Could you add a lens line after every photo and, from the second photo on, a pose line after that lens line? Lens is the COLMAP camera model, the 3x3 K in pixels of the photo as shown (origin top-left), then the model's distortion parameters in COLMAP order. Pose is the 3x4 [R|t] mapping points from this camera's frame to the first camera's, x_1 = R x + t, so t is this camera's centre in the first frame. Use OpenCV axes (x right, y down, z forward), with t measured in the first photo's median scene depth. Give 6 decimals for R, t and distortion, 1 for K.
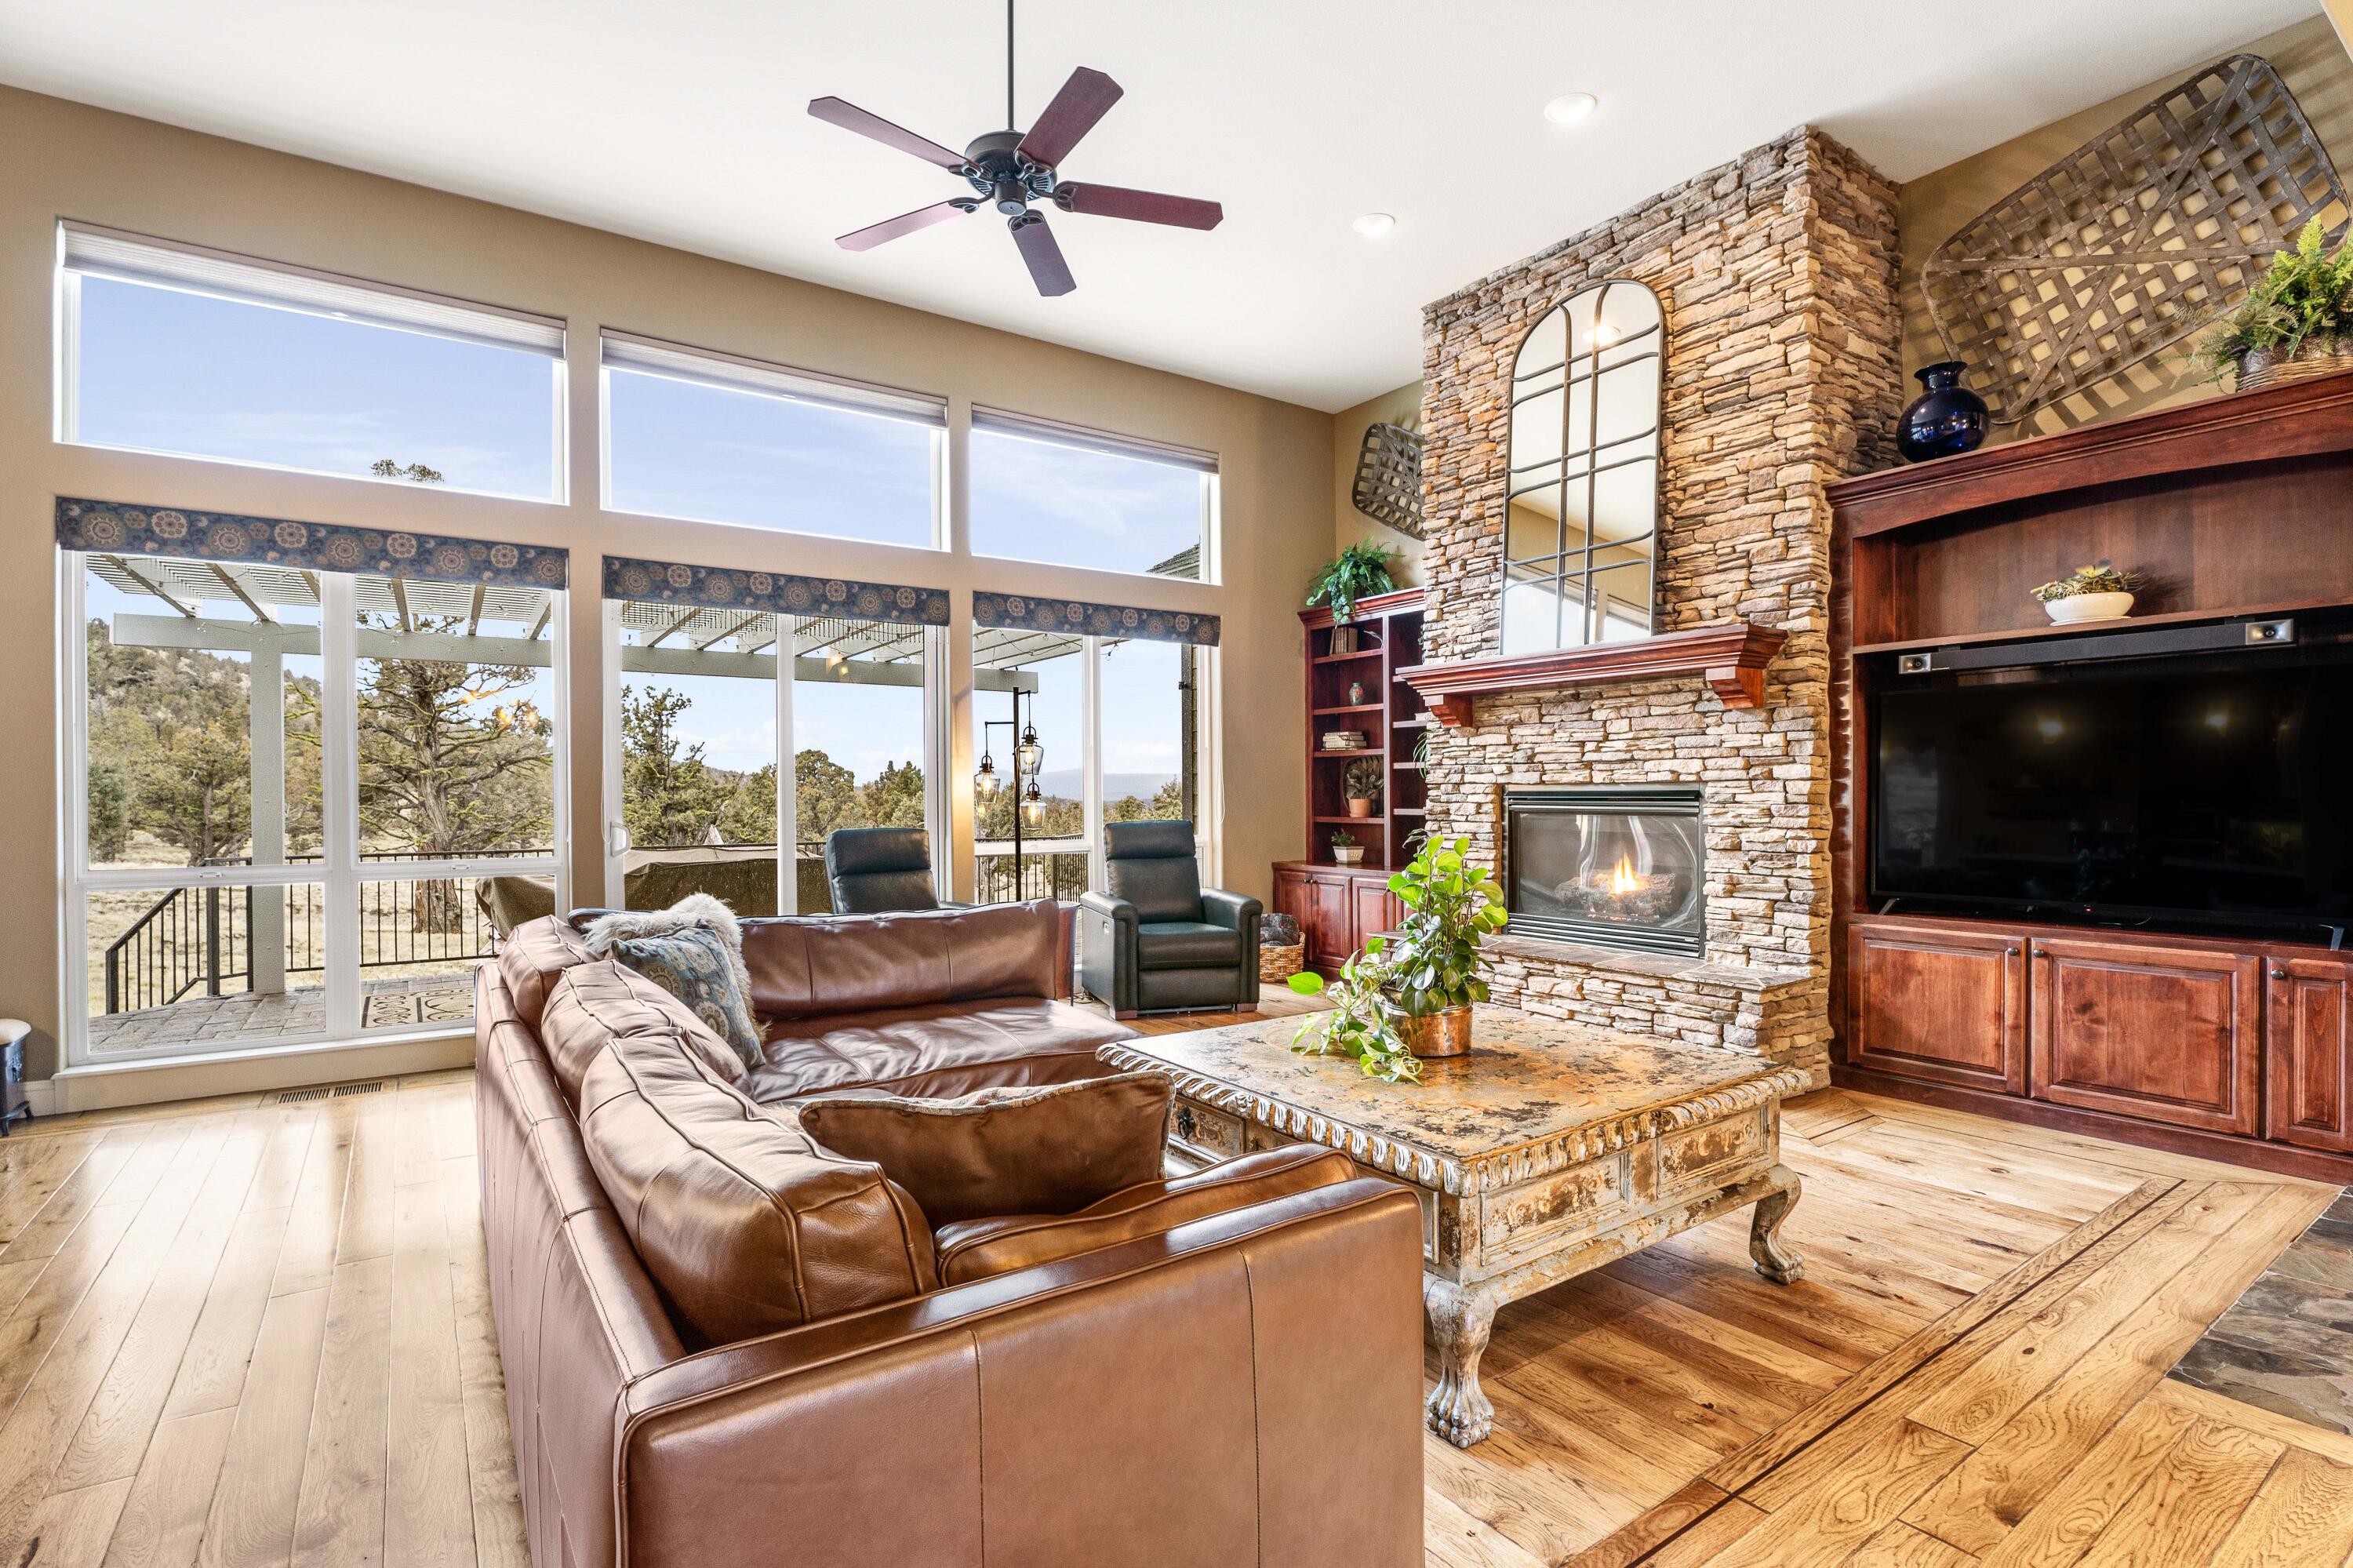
lens RADIAL K [[1124.8, 0, 1165.0], [0, 1124.8, 798.9], [0, 0, 1]] dist [-0.010423, -0.000221]
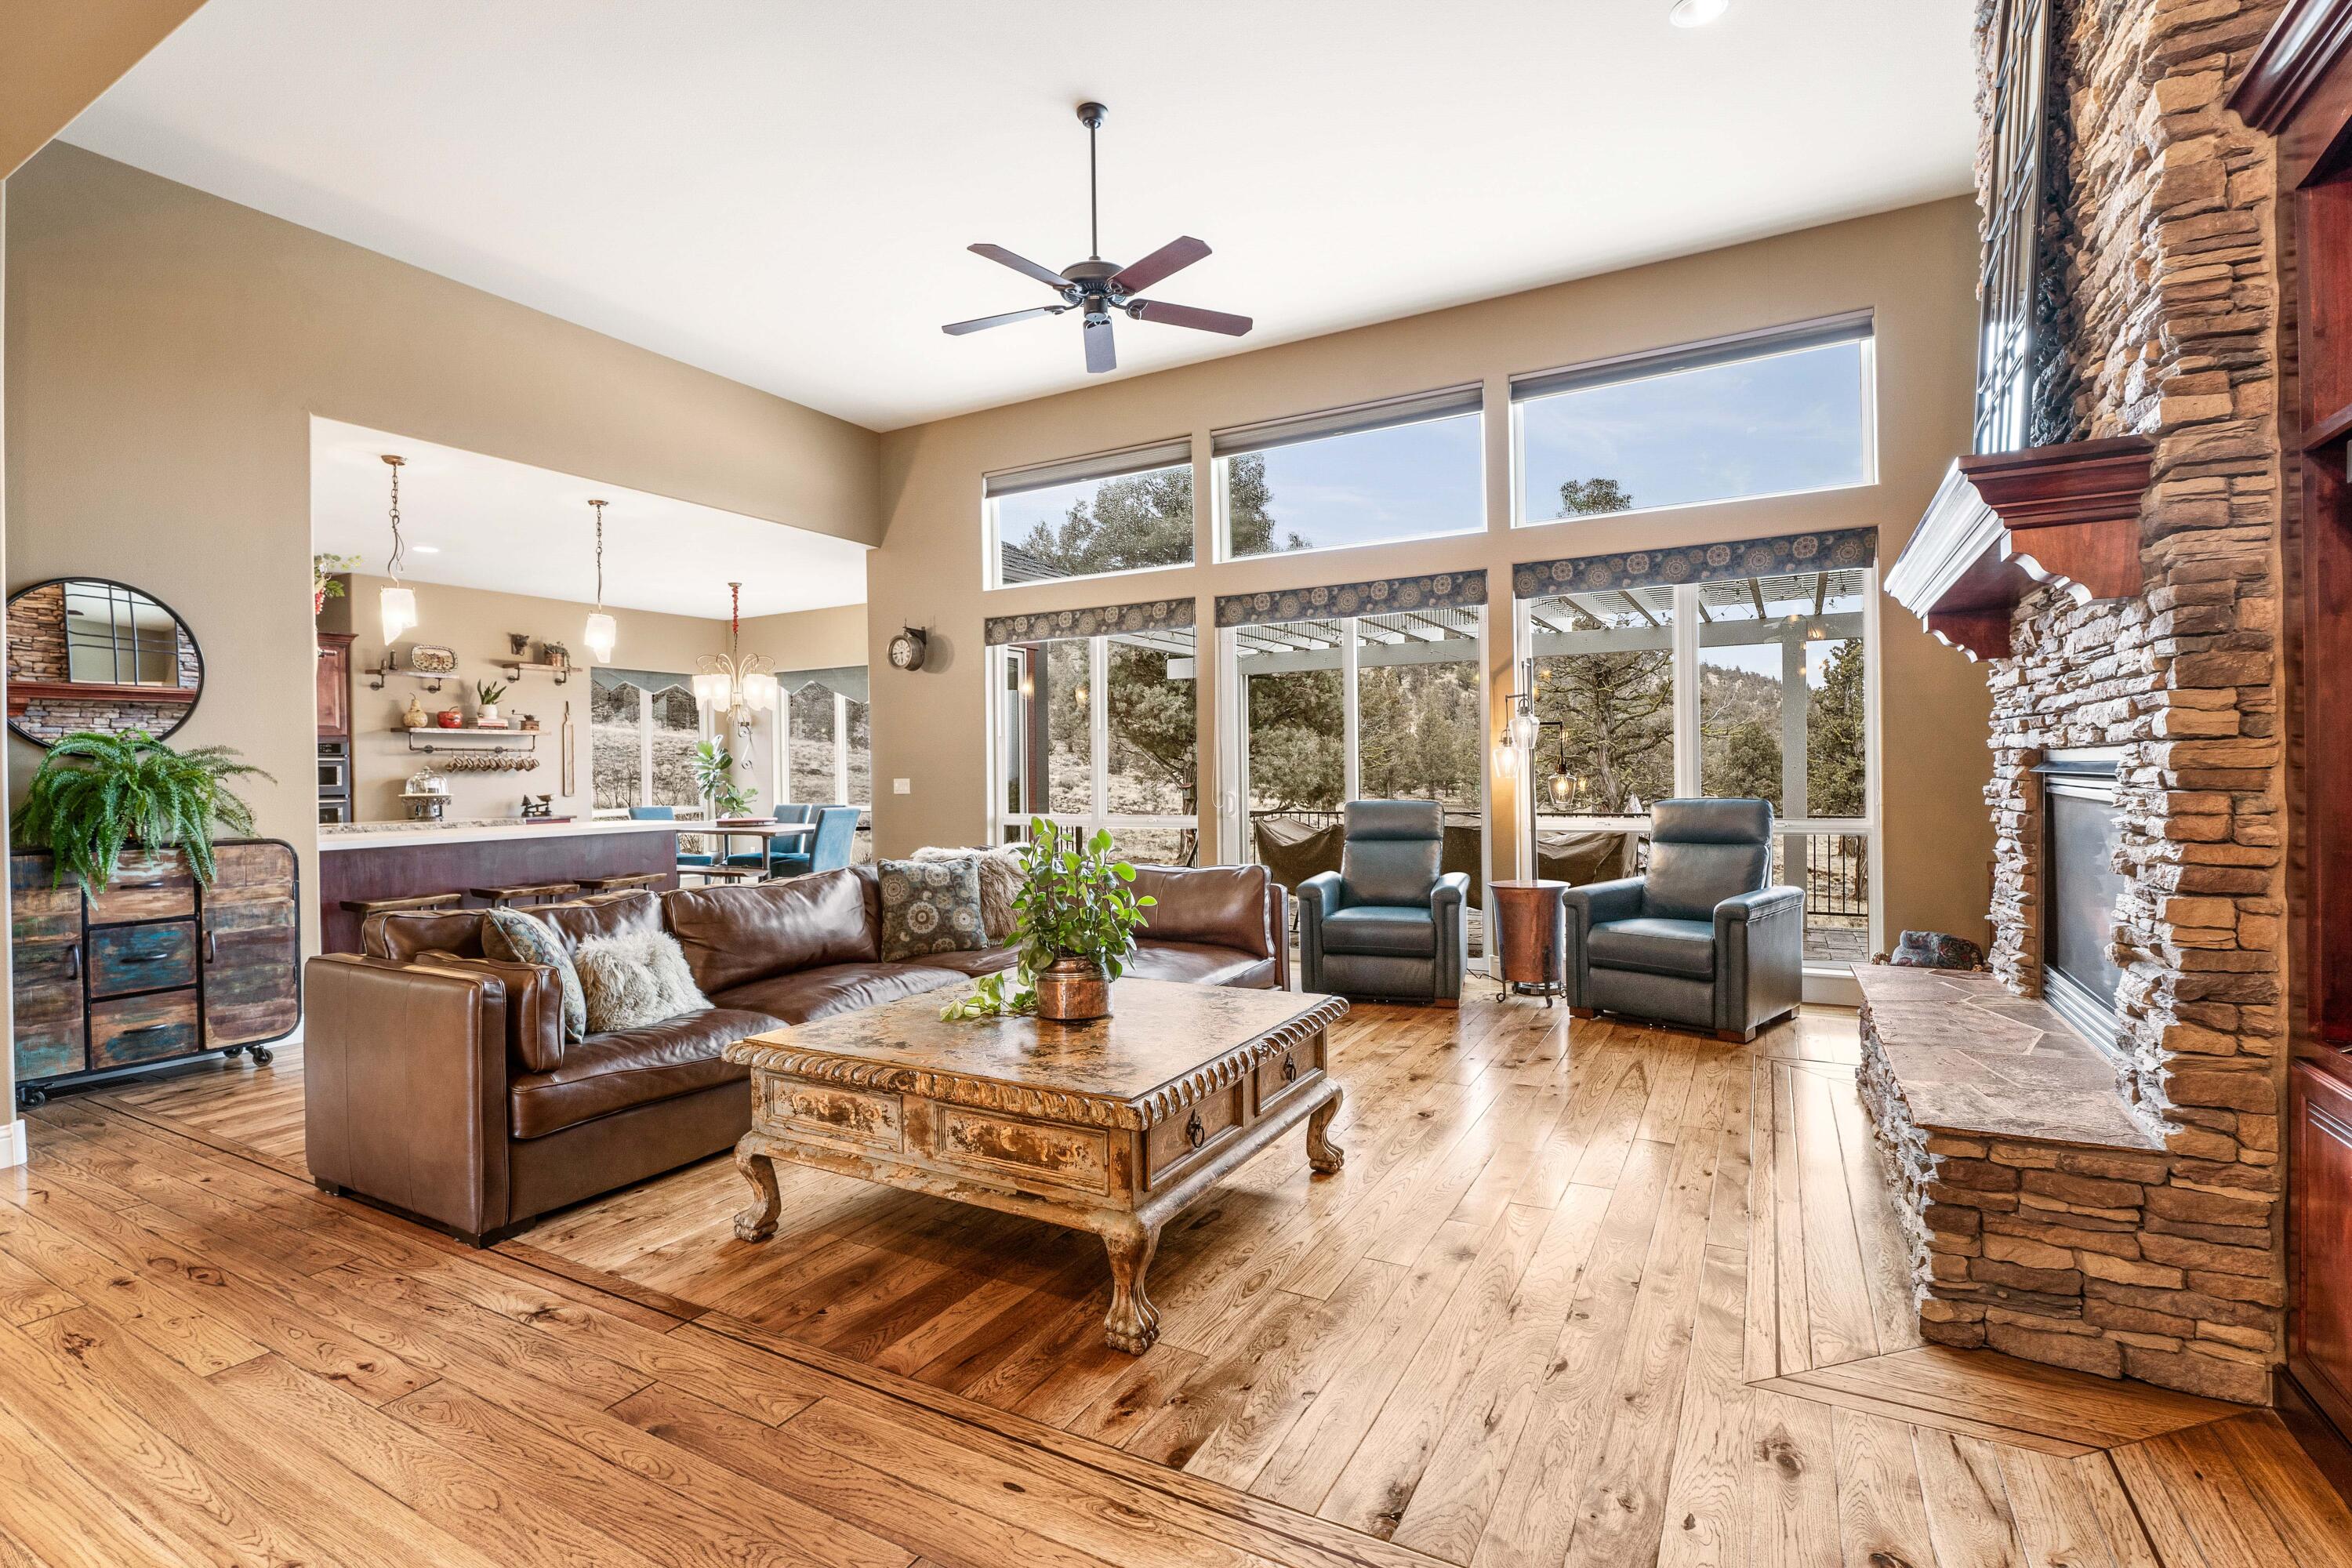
lens RADIAL K [[1093.8, 0, 1130.8], [0, 1093.8, 785.9], [0, 0, 1]] dist [-0.016939, -0.000032]
pose [[0.423451, 0.010577, -0.905857, 0.782445], [0.007529, 0.999856, 0.015193, -0.008186], [0.905888, -0.013254, 0.423310, 0.392046]]
